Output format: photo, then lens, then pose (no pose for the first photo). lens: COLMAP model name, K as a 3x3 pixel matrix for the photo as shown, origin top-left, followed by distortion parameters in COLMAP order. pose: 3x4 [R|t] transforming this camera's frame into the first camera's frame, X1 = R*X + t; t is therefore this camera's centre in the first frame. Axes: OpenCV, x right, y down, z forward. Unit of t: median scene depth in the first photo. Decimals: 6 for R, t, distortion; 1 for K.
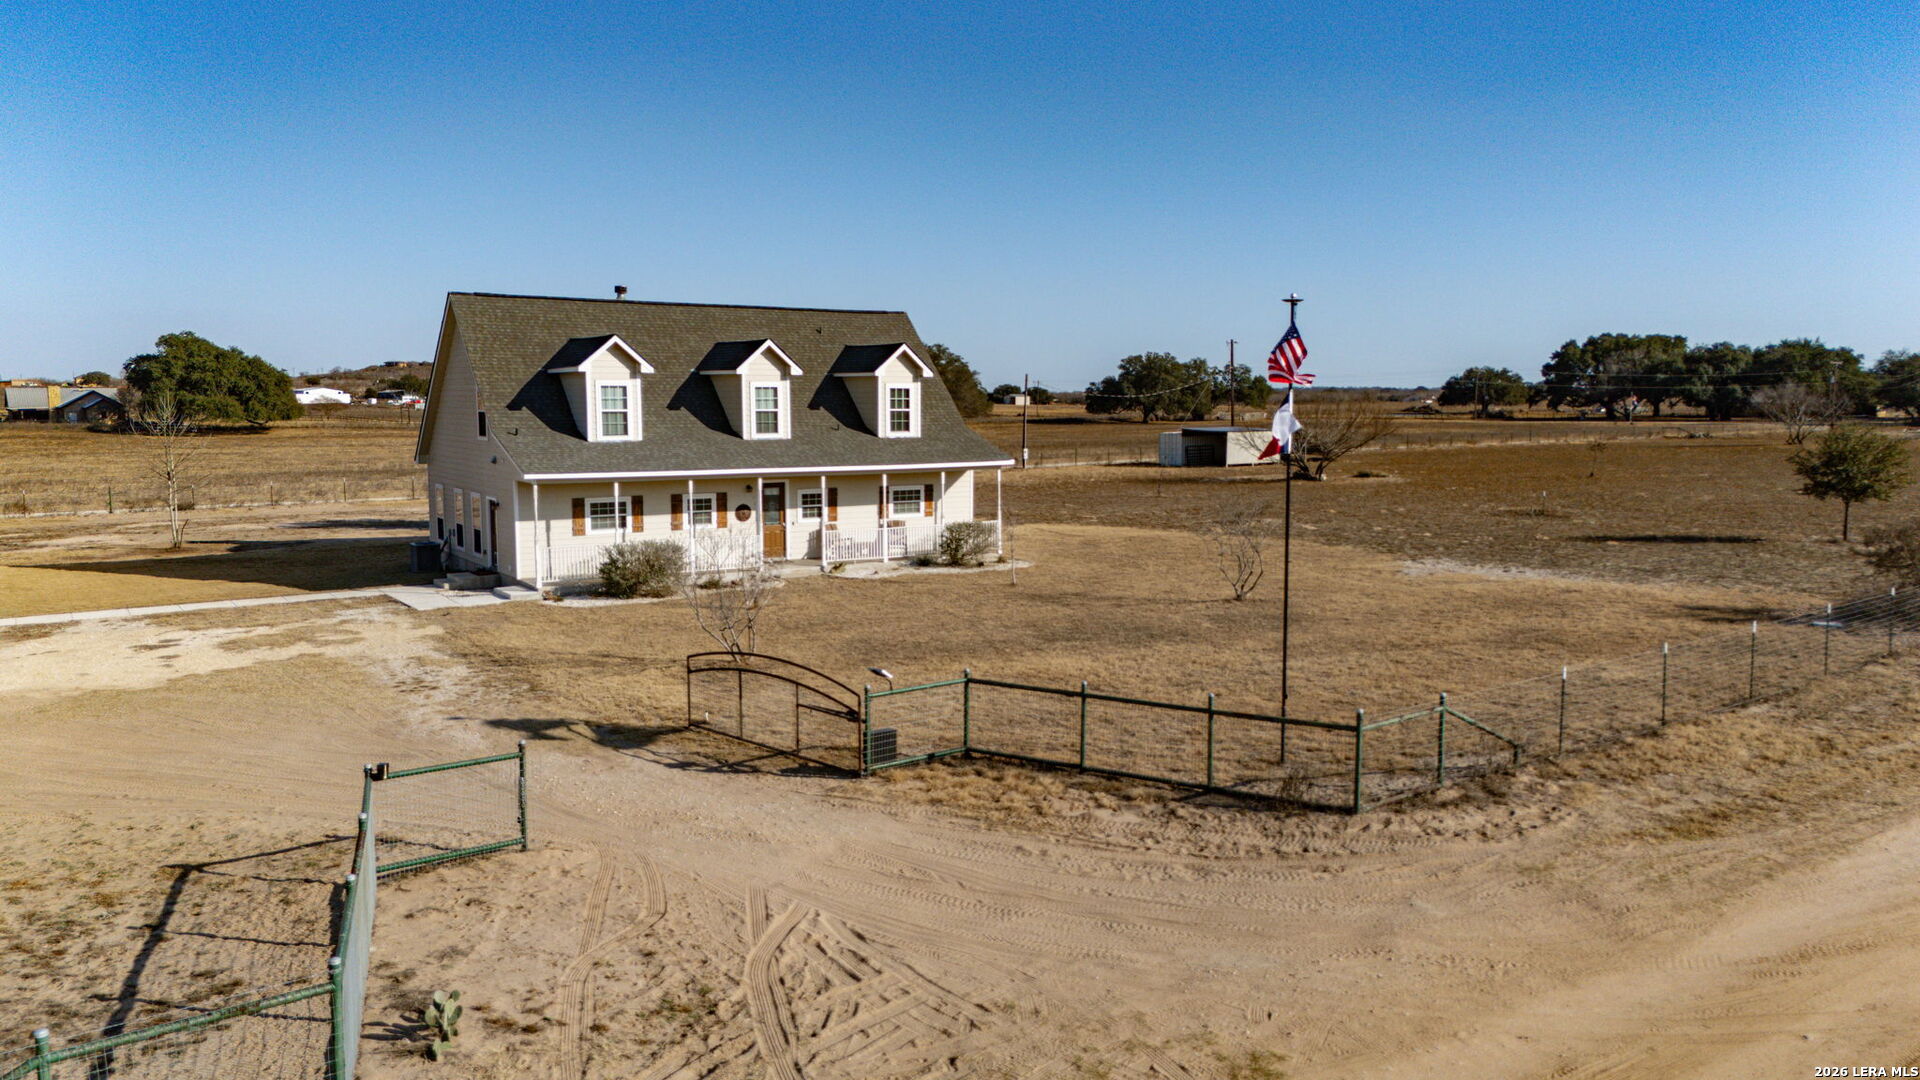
lens RADIAL K [[1397.1, 0, 963.4], [0, 1397.1, 554.8], [0, 0, 1]] dist [0.070001, -0.048390]
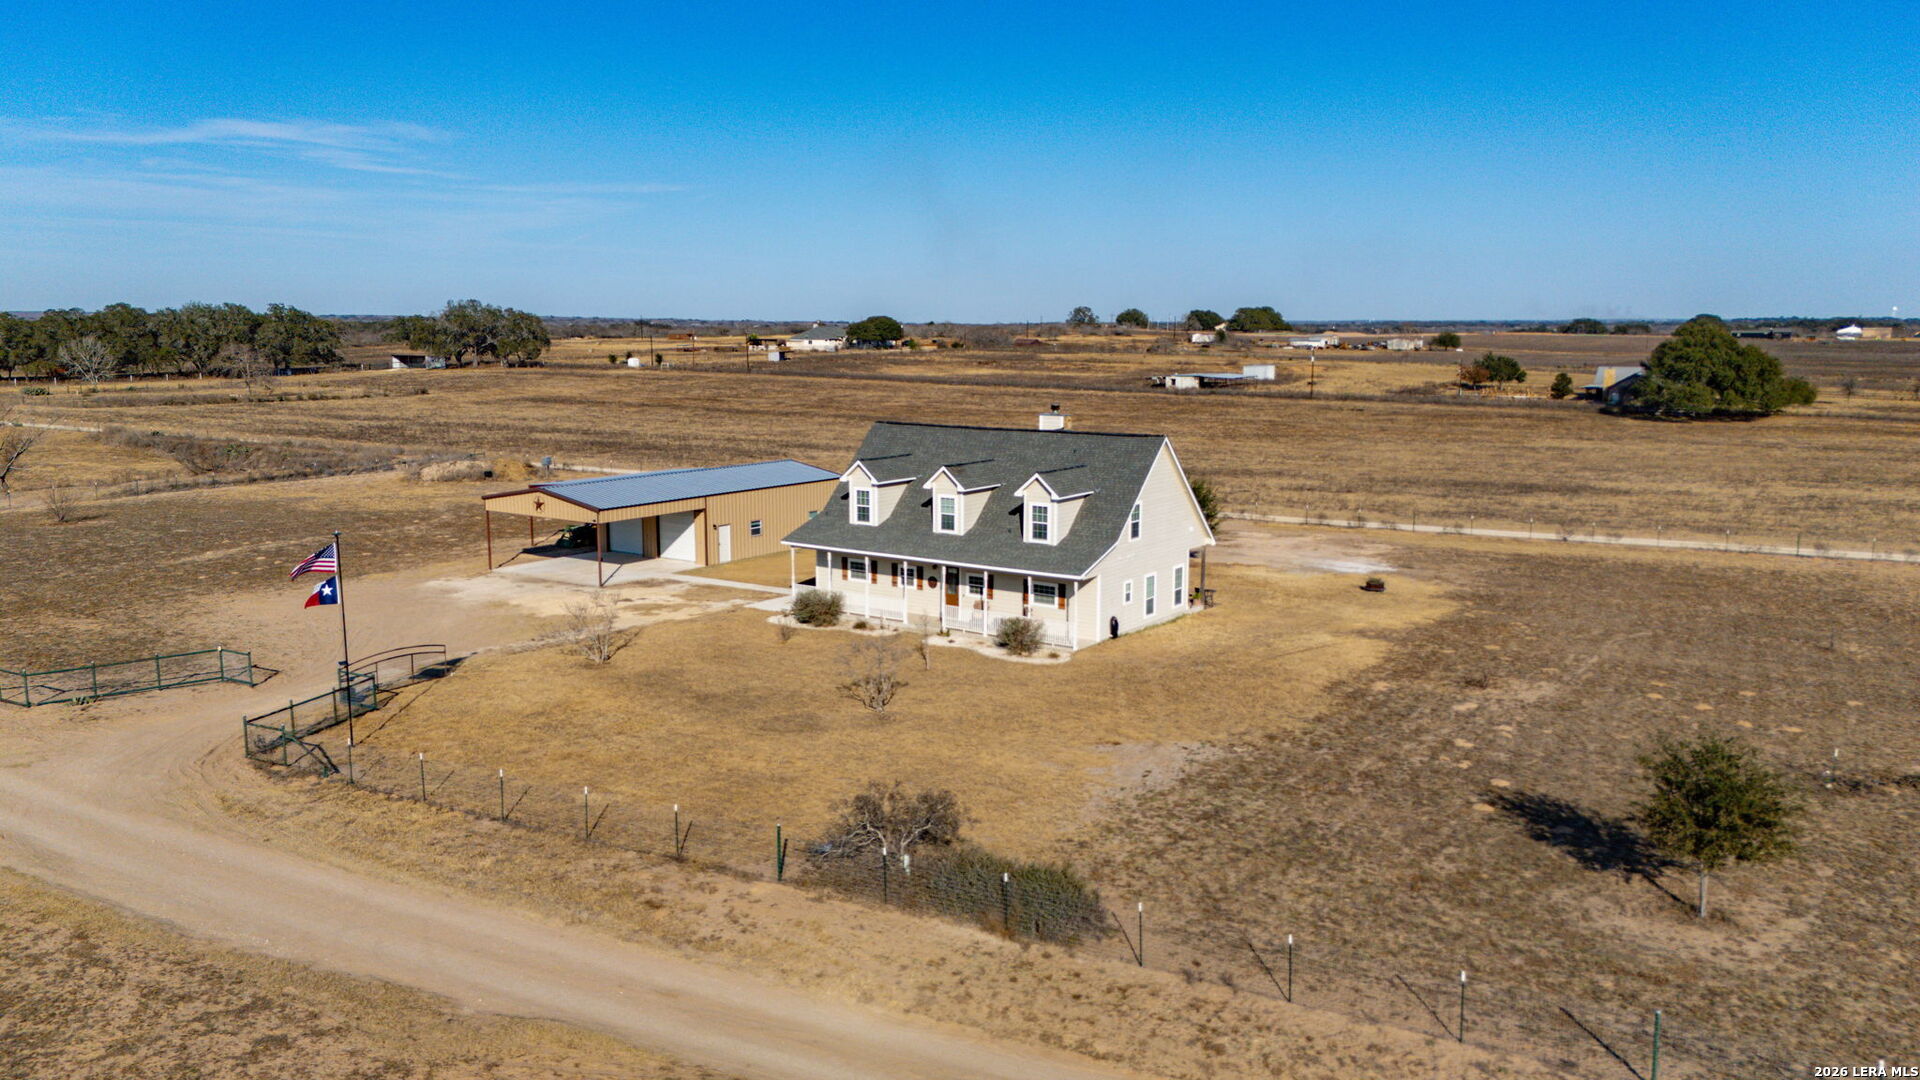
lens RADIAL K [[1397.1, 0, 970.7], [0, 1397.1, 542.0], [0, 0, 1]] dist [0.070001, -0.048390]
pose [[0.360395, 0.138872, -0.922405, 1.150222], [-0.105709, 0.988566, 0.107531, -0.224741], [0.926791, 0.058753, 0.370954, 0.488060]]
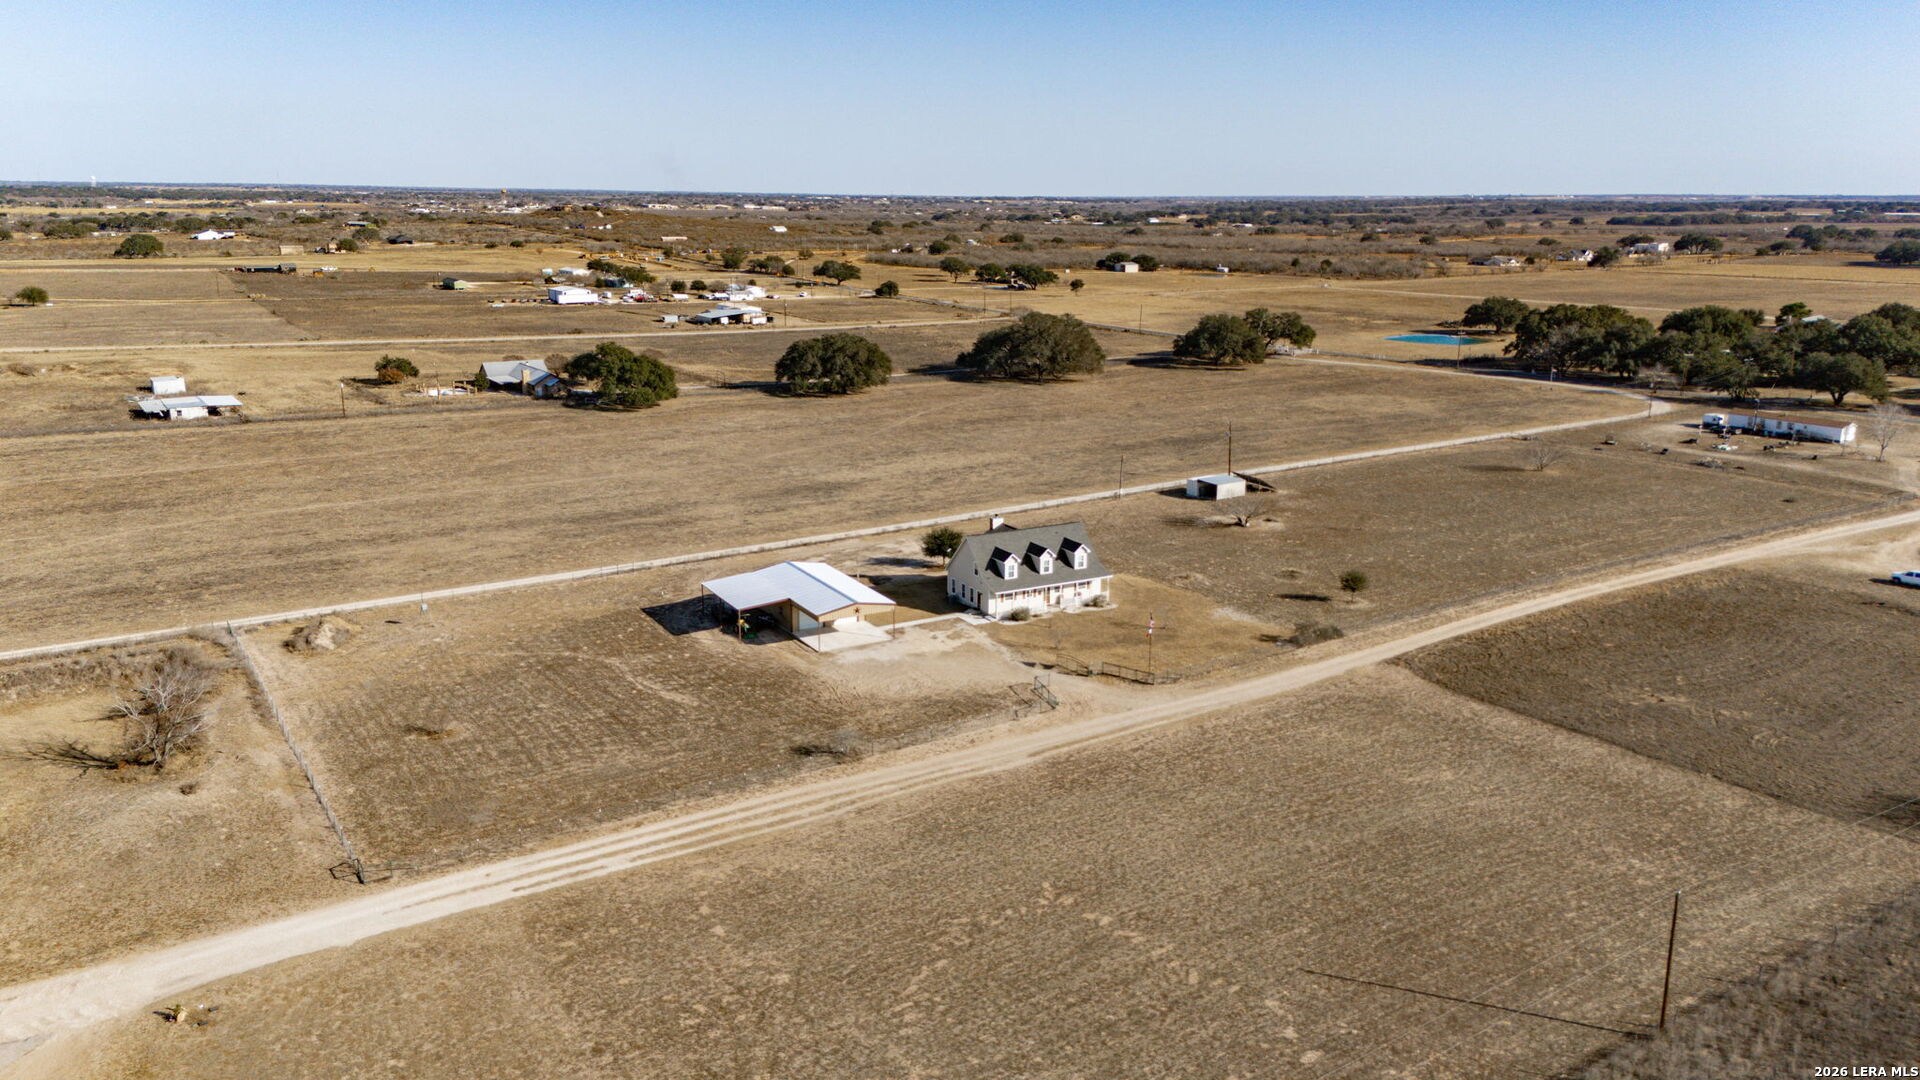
lens RADIAL K [[1397.1, 0, 965.3], [0, 1397.1, 537.3], [0, 0, 1]] dist [0.070001, -0.048390]
pose [[0.997156, 0.022130, -0.072036, -0.088248], [-0.012949, 0.992008, 0.125508, -0.633846], [0.074238, -0.124218, 0.989474, -2.660515]]
